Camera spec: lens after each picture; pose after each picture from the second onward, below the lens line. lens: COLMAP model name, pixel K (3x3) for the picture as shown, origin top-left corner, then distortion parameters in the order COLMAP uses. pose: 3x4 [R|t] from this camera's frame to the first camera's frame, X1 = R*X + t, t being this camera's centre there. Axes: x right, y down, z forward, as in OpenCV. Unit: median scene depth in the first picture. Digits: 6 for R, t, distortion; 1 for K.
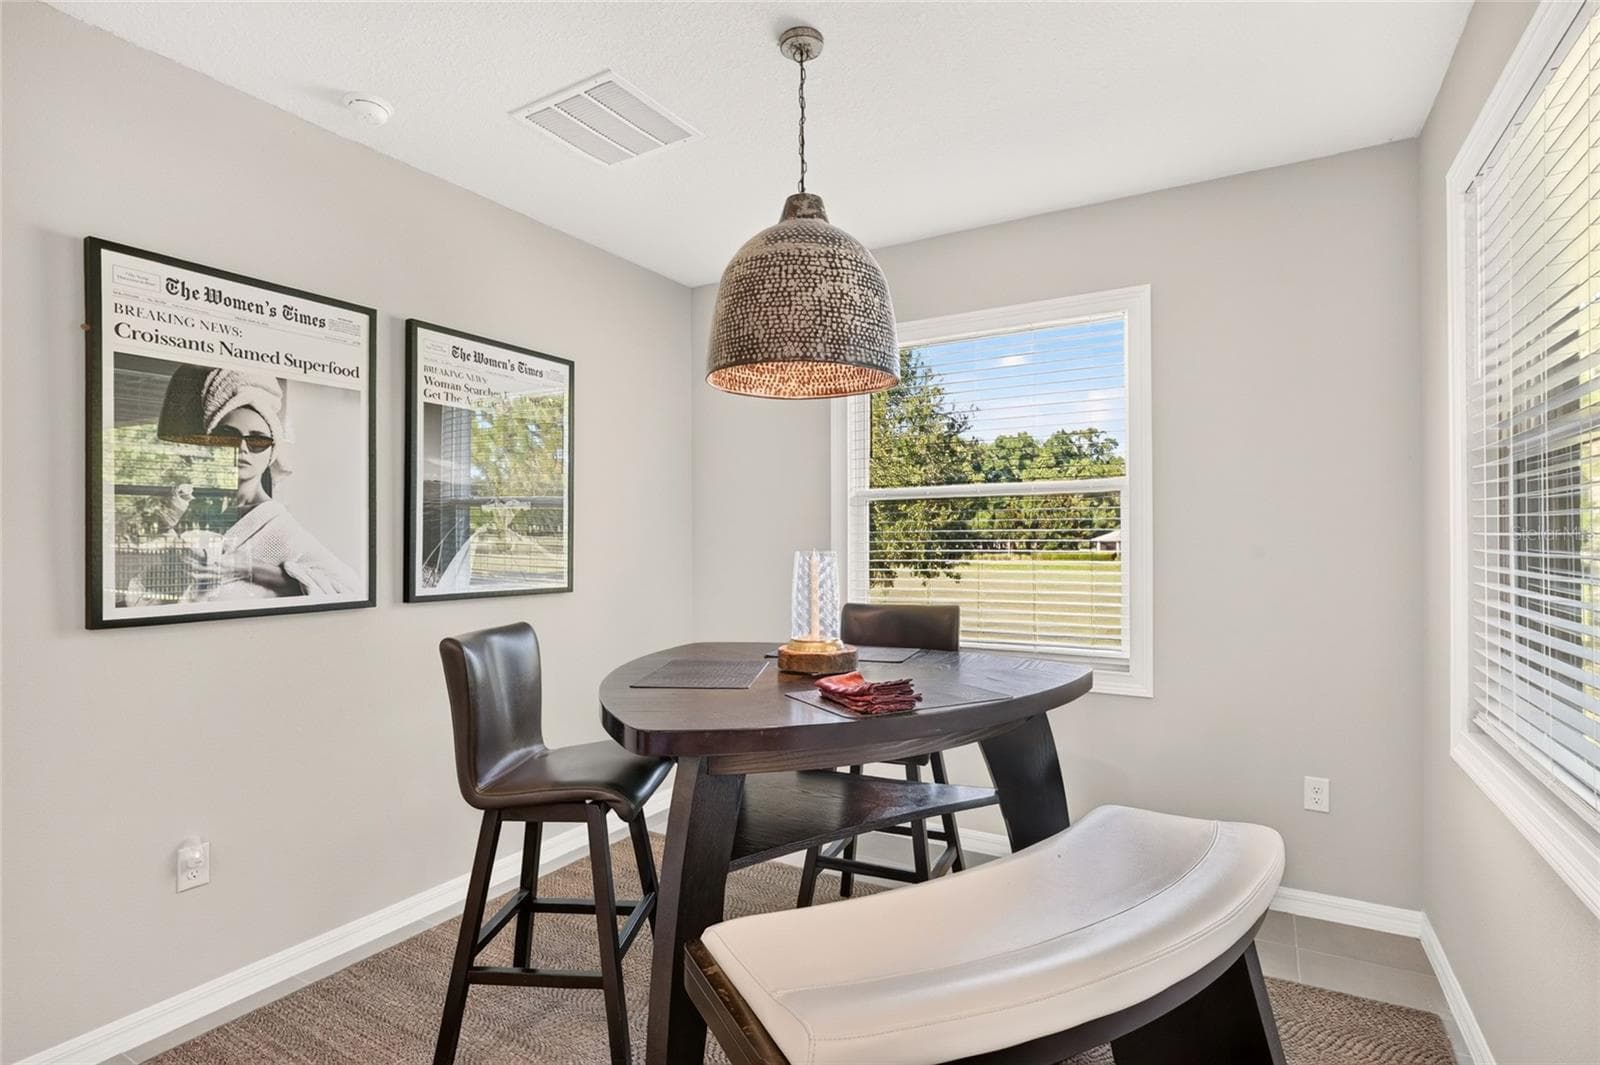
lens RADIAL K [[776.7, 0, 795.4], [0, 776.7, 532.4], [0, 0, 1]] dist [-0.002557, 0.000357]
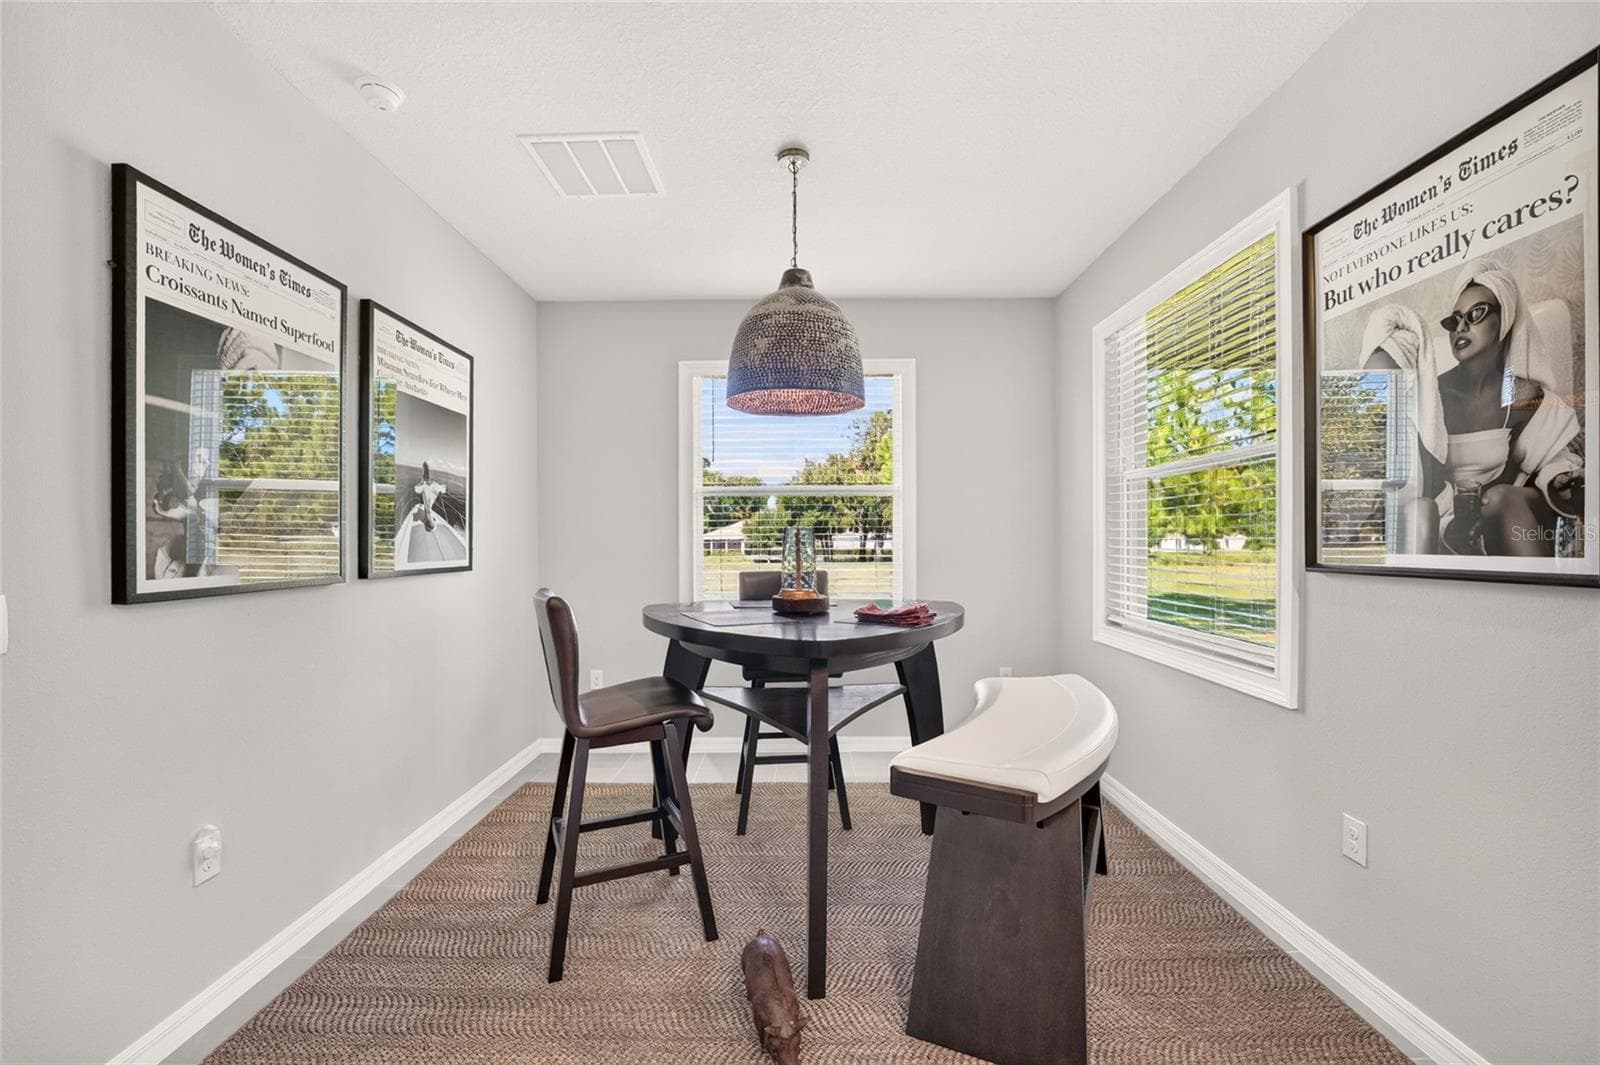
lens RADIAL K [[659.2, 0, 793.7], [0, 659.2, 537.0], [0, 0, 1]] dist [-0.022349, 0.000259]
pose [[0.871874, 0.003188, 0.489719, -0.542042], [-0.006512, 0.999966, 0.005085, 0.035547], [-0.489686, -0.007622, 0.871865, -0.021914]]
